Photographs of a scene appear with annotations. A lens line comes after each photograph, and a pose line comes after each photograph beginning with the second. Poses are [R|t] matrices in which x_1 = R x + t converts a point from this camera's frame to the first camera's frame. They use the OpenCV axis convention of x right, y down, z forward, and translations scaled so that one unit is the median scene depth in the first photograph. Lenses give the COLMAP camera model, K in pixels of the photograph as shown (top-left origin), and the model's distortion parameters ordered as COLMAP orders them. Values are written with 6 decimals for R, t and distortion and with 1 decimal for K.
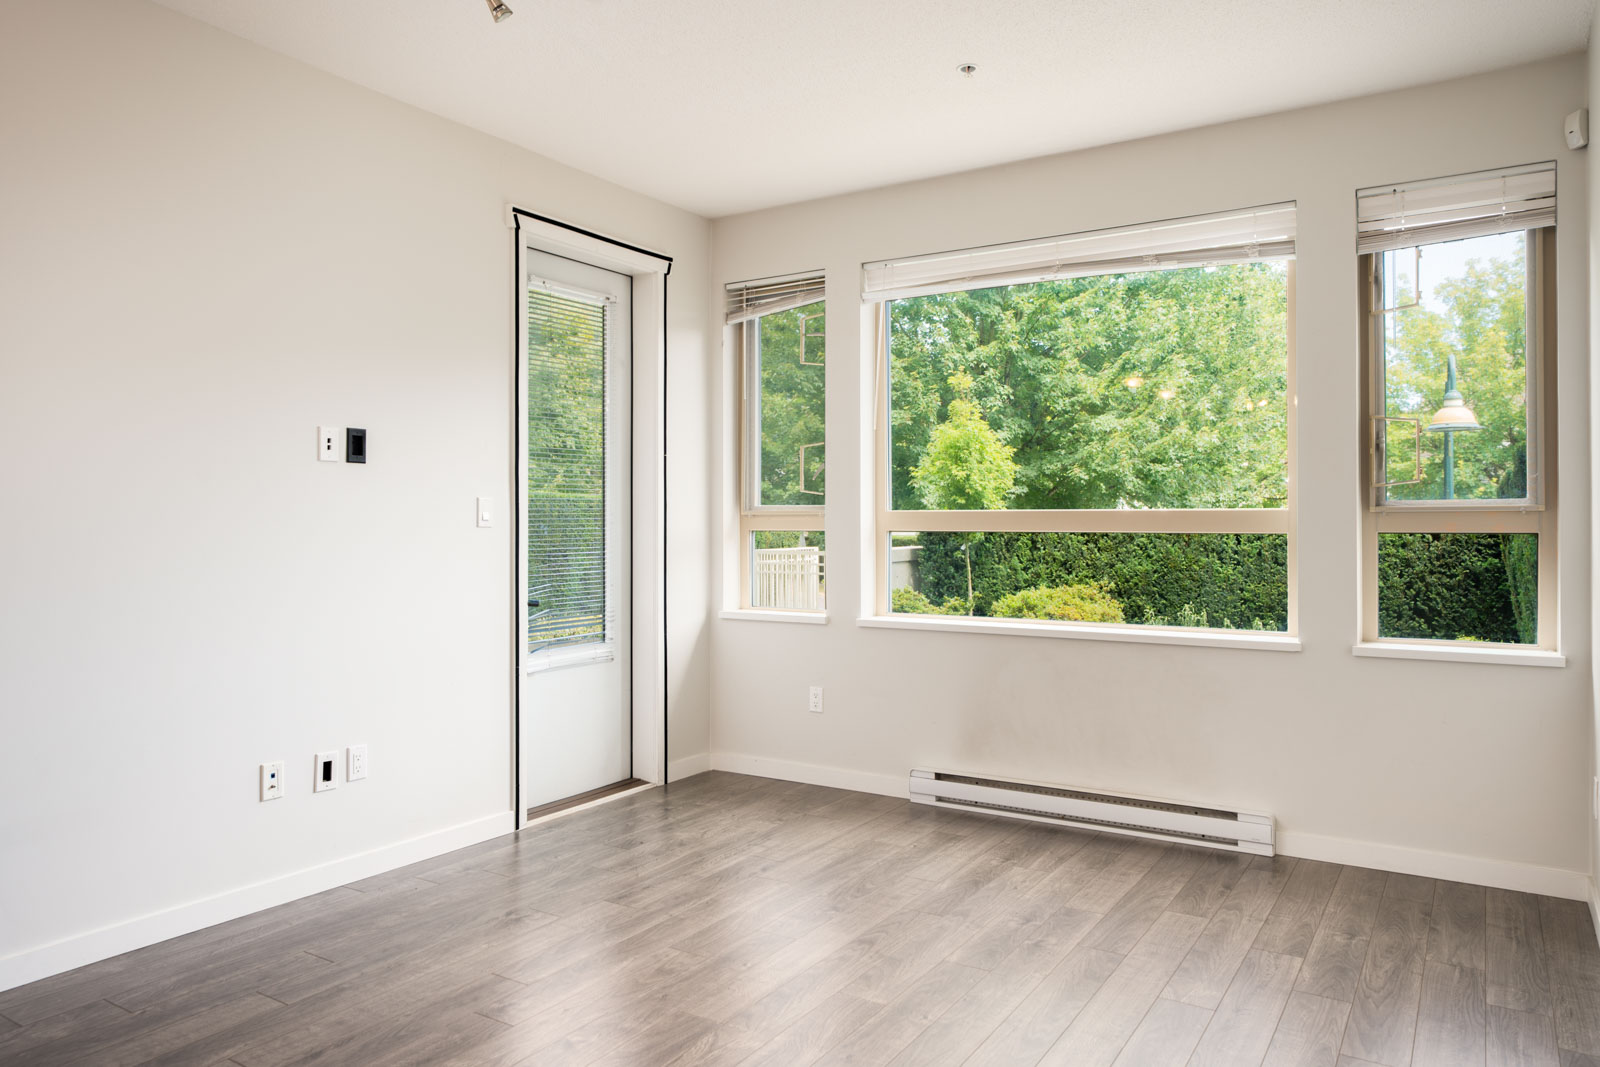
lens RADIAL K [[1076.0, 0, 802.6], [0, 1076.0, 511.6], [0, 0, 1]] dist [0.003984, -0.000343]
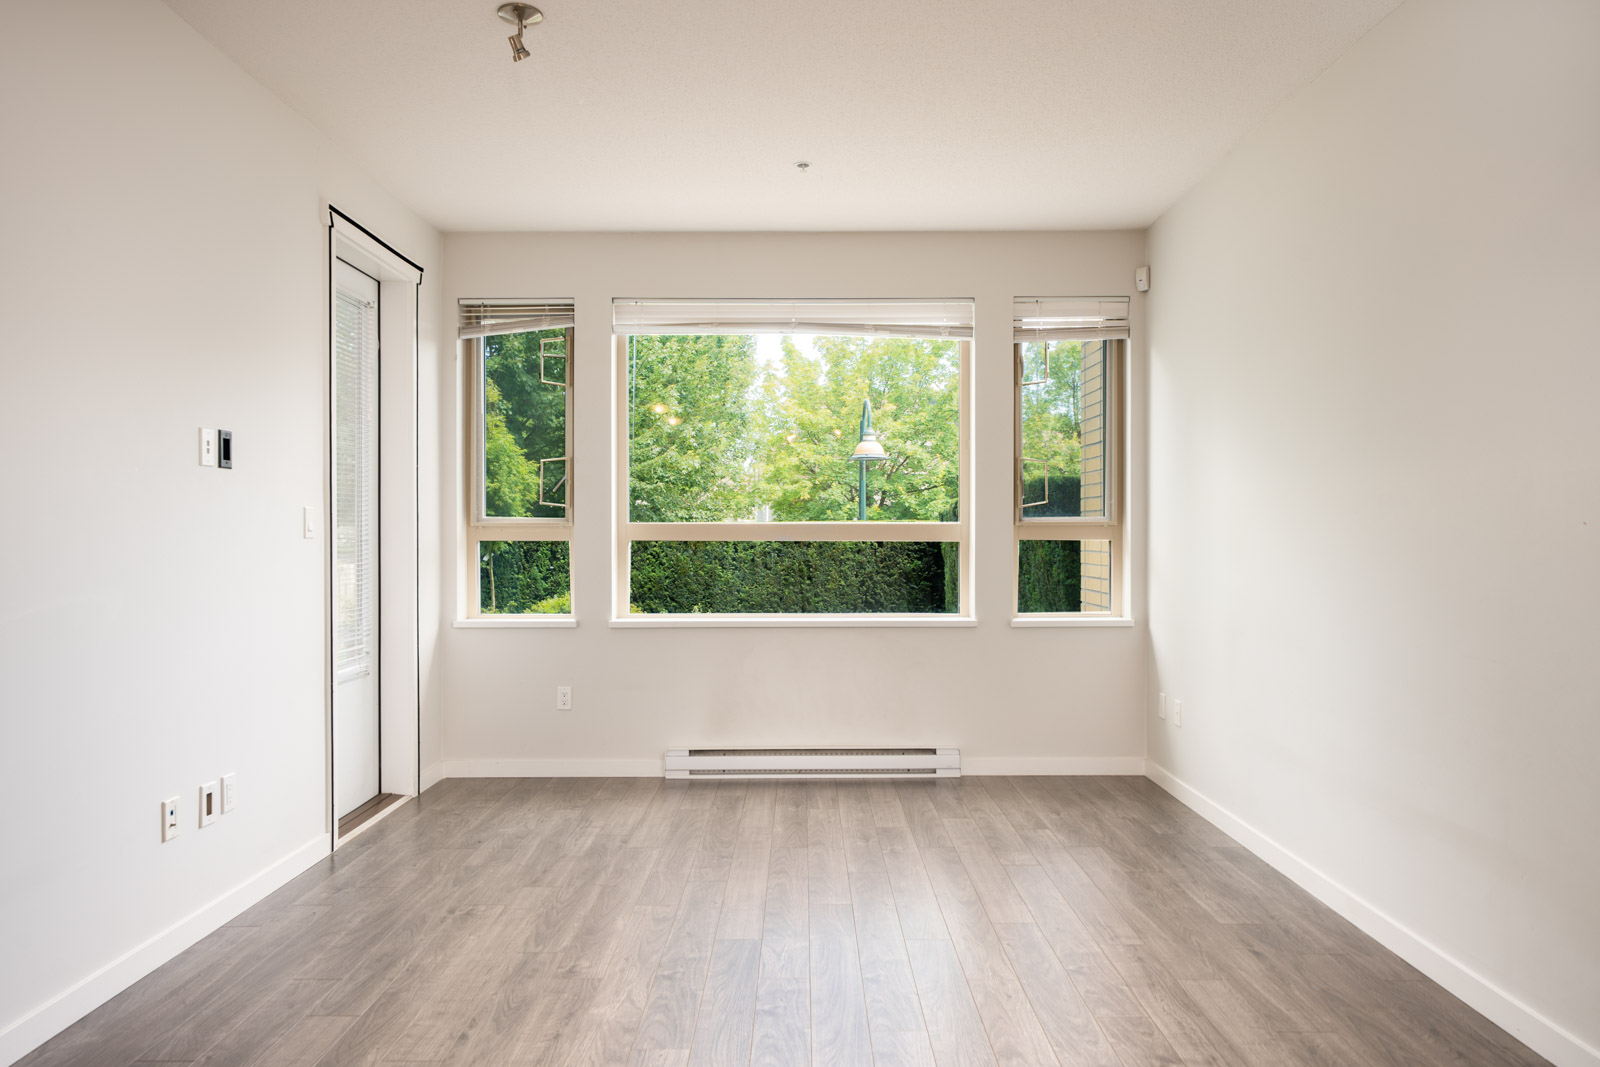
lens RADIAL K [[1069.6, 0, 800.0], [0, 1069.6, 533.5], [0, 0, 1]] dist [0.003481, -0.000700]
pose [[0.845339, -0.000992, 0.534229, -0.360930], [-0.004158, 0.999956, 0.008436, 0.000279], [-0.534214, -0.009352, 0.845297, -0.028766]]
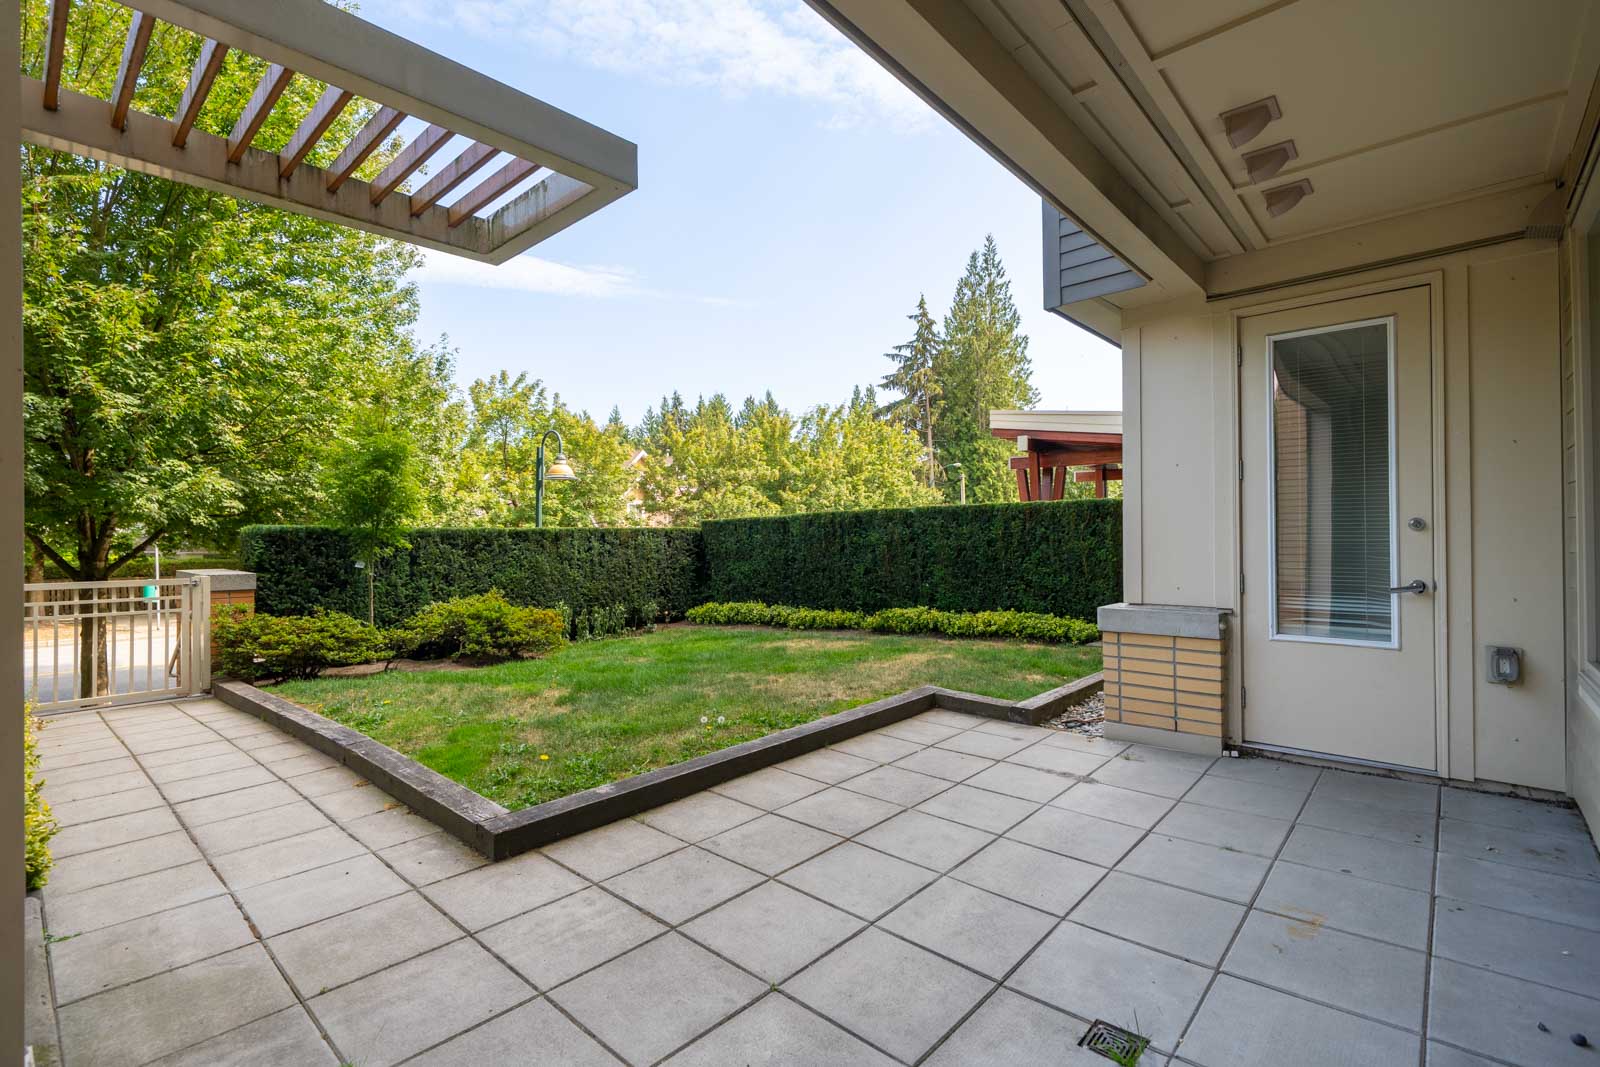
lens RADIAL K [[725.6, 0, 793.5], [0, 725.6, 535.9], [0, 0, 1]] dist [-0.001666, -0.000249]
pose [[0.171731, 0.003932, 0.985136, -1.030537], [0.002405, 0.999987, -0.004411, 0.030654], [-0.985141, 0.003127, 0.171719, 1.371105]]
